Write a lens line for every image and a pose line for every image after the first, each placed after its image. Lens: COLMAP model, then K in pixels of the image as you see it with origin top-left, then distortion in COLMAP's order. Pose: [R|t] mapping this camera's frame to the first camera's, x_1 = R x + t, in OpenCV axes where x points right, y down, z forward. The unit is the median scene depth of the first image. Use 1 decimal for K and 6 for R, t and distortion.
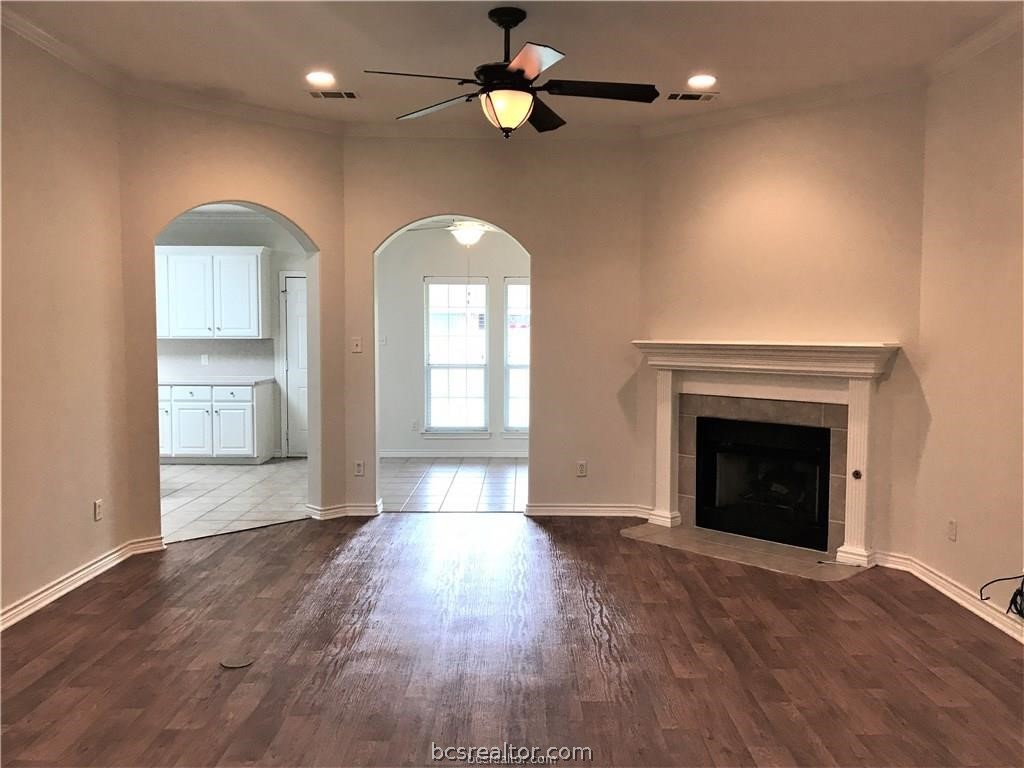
lens RADIAL K [[841.6, 0, 520.3], [0, 841.6, 387.2], [0, 0, 1]] dist [0.033991, -0.026106]
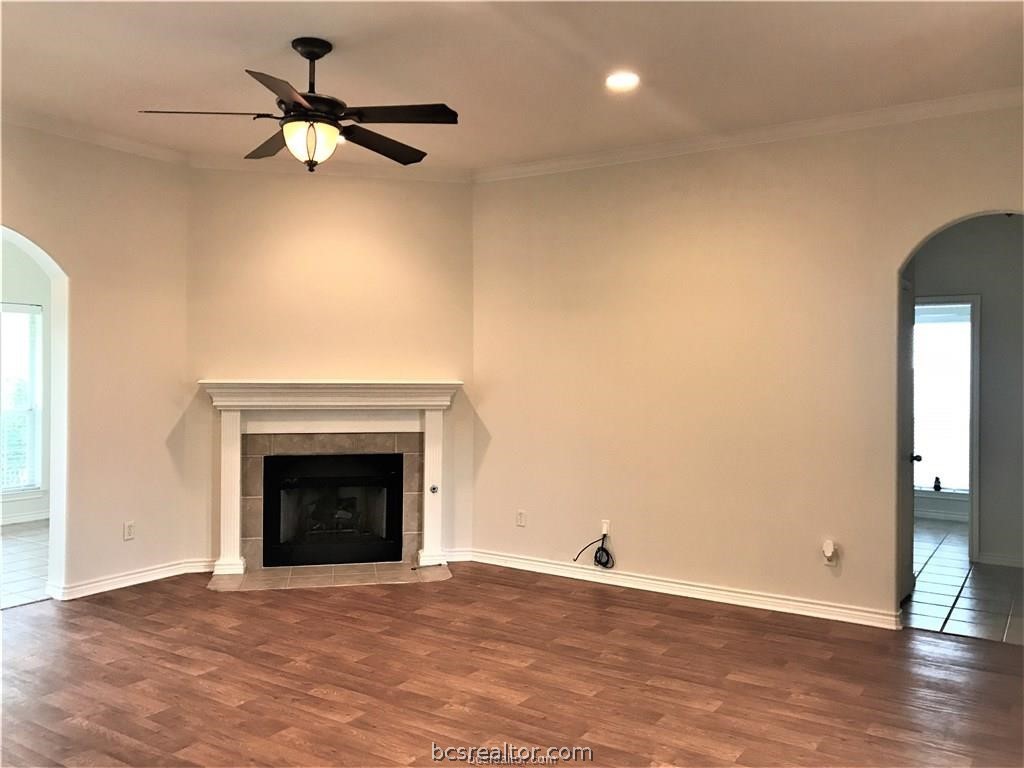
lens RADIAL K [[841.6, 0, 515.7], [0, 841.6, 380.4], [0, 0, 1]] dist [0.033991, -0.026106]
pose [[0.548243, -0.012048, 0.836232, -0.501154], [0.052108, 0.998446, -0.019778, -0.020812], [-0.834694, 0.054418, 0.548018, 0.215001]]
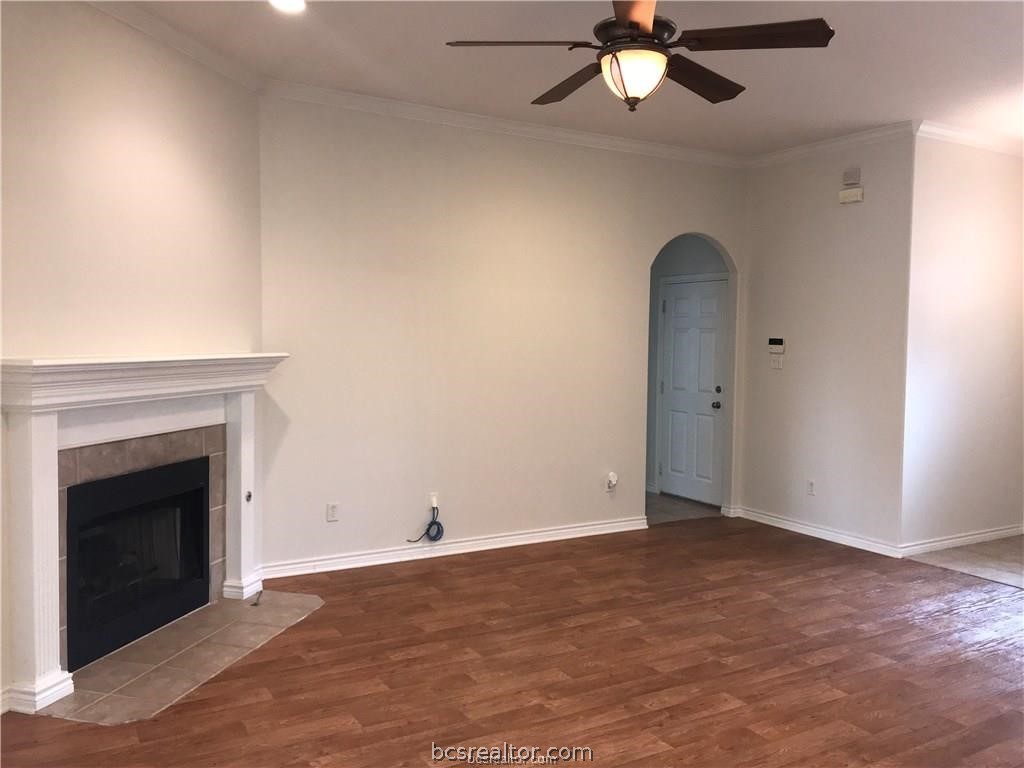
lens RADIAL K [[841.6, 0, 508.1], [0, 841.6, 373.6], [0, 0, 1]] dist [0.033991, -0.026106]
pose [[-0.501605, -0.048969, 0.863710, -0.485848], [0.042653, 0.995782, 0.081228, -0.084741], [-0.864045, 0.077584, -0.497401, 1.107917]]
